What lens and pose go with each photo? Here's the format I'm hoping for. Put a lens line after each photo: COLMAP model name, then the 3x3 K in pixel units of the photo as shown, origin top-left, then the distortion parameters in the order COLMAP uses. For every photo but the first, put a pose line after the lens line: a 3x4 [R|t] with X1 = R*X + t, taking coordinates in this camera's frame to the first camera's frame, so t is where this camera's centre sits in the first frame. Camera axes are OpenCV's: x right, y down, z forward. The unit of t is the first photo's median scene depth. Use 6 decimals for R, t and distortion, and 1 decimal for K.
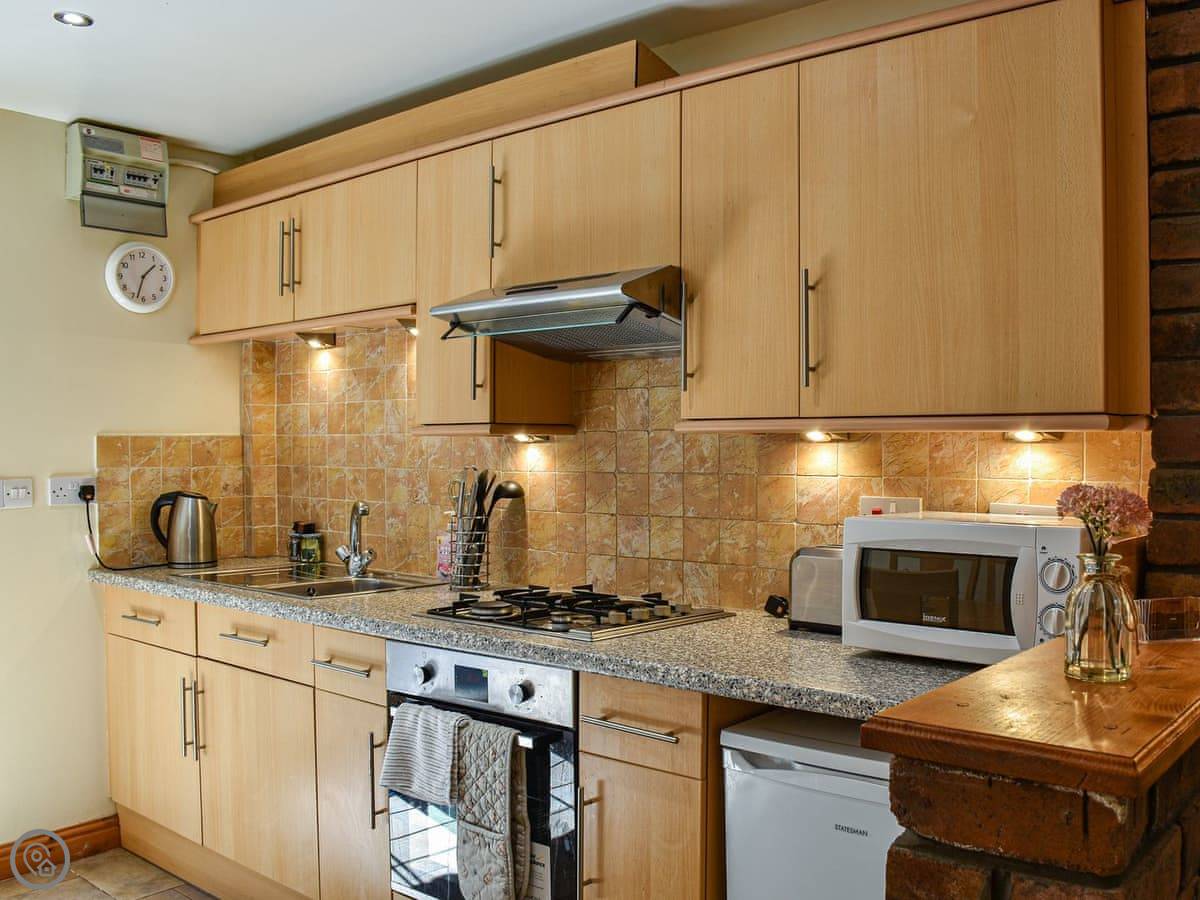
lens RADIAL K [[1103.2, 0, 731.0], [0, 1103.2, 470.5], [0, 0, 1]] dist [-0.161088, 0.098438]
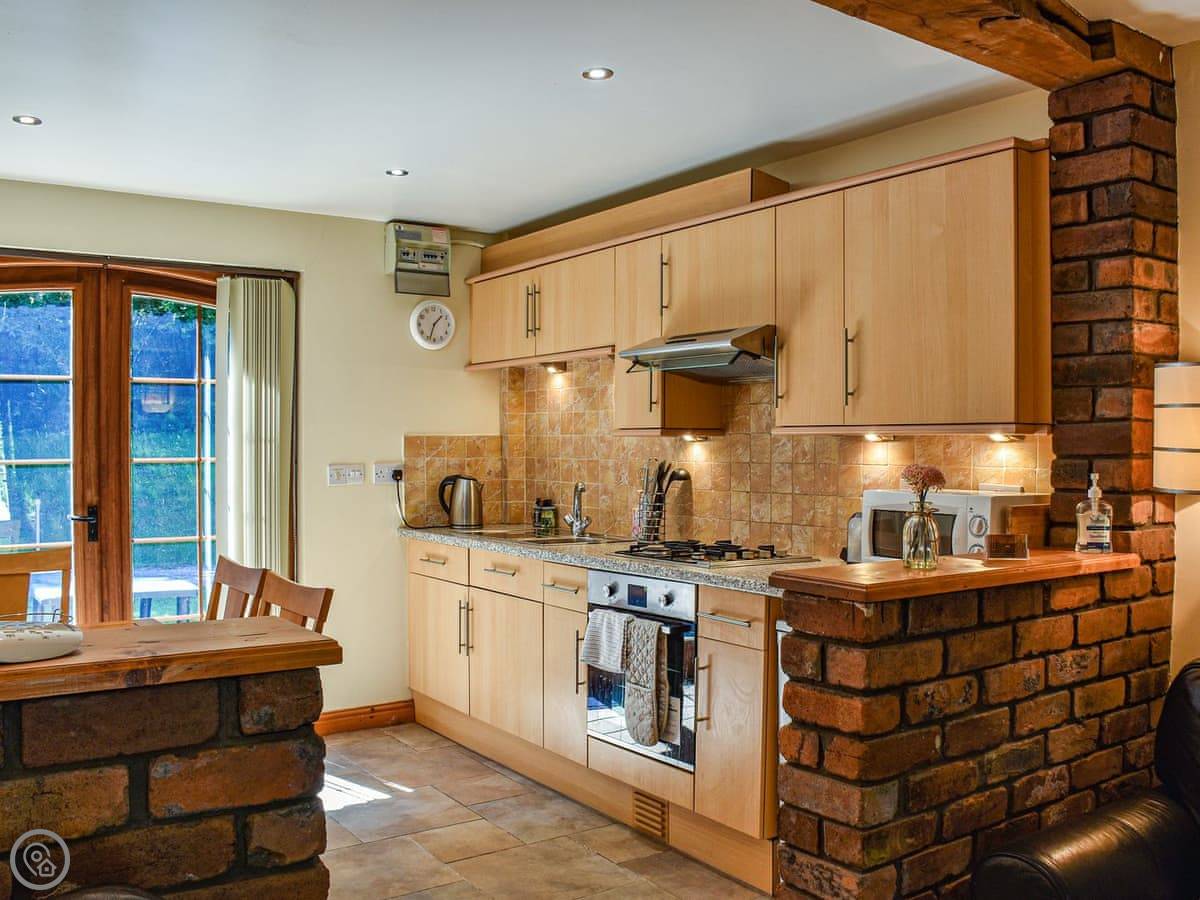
lens RADIAL K [[1080.8, 0, 688.8], [0, 1080.8, 474.3], [0, 0, 1]] dist [-0.144033, 0.092132]
pose [[0.966549, 0.009514, -0.256306, 0.185178], [-0.008364, 0.999949, 0.005578, 0.010308], [0.256346, -0.003248, 0.966580, -0.387889]]
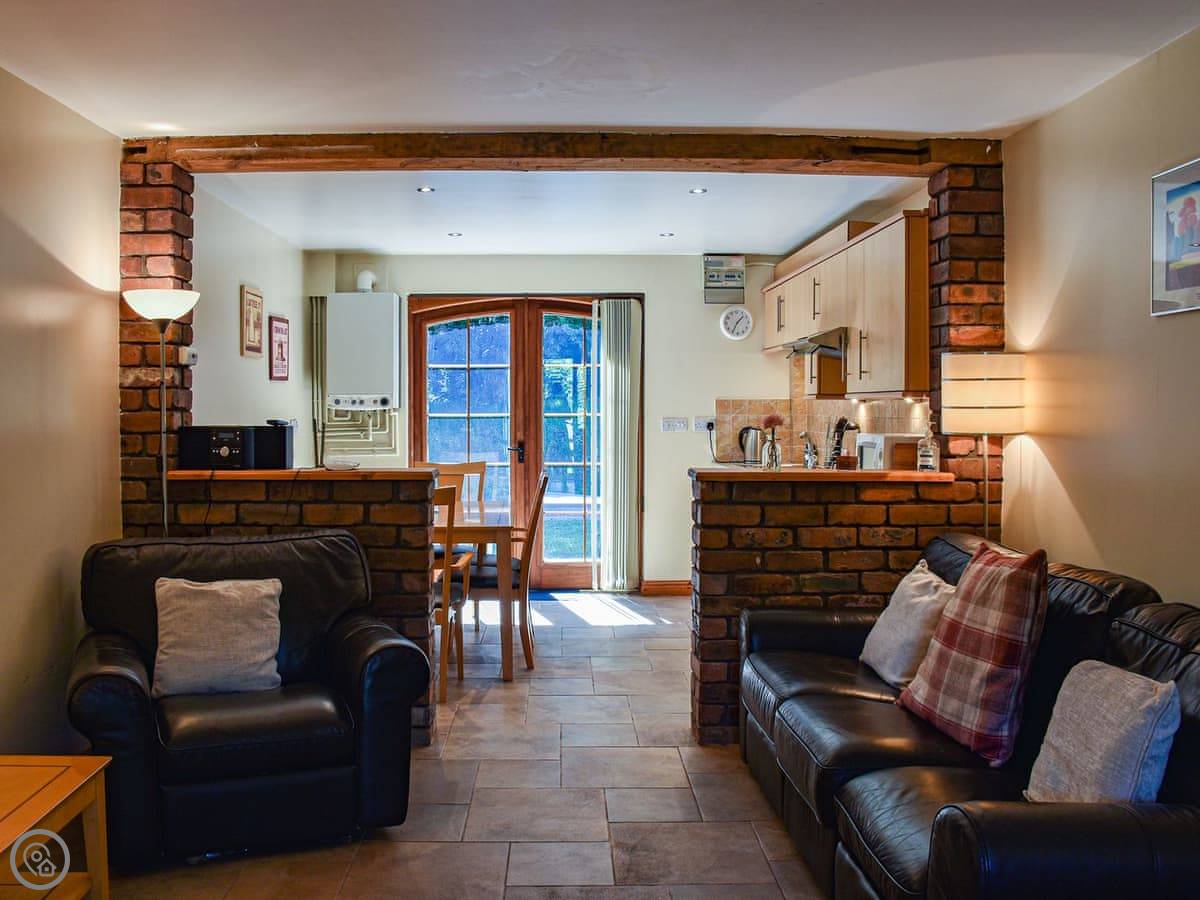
lens RADIAL K [[1063.1, 0, 626.8], [0, 1063.1, 454.8], [0, 0, 1]] dist [-0.144435, 0.098199]
pose [[0.665587, 0.035329, -0.745484, 1.066440], [-0.018460, 0.999353, 0.030878, 0.019532], [0.746092, -0.006790, 0.665808, -0.681776]]
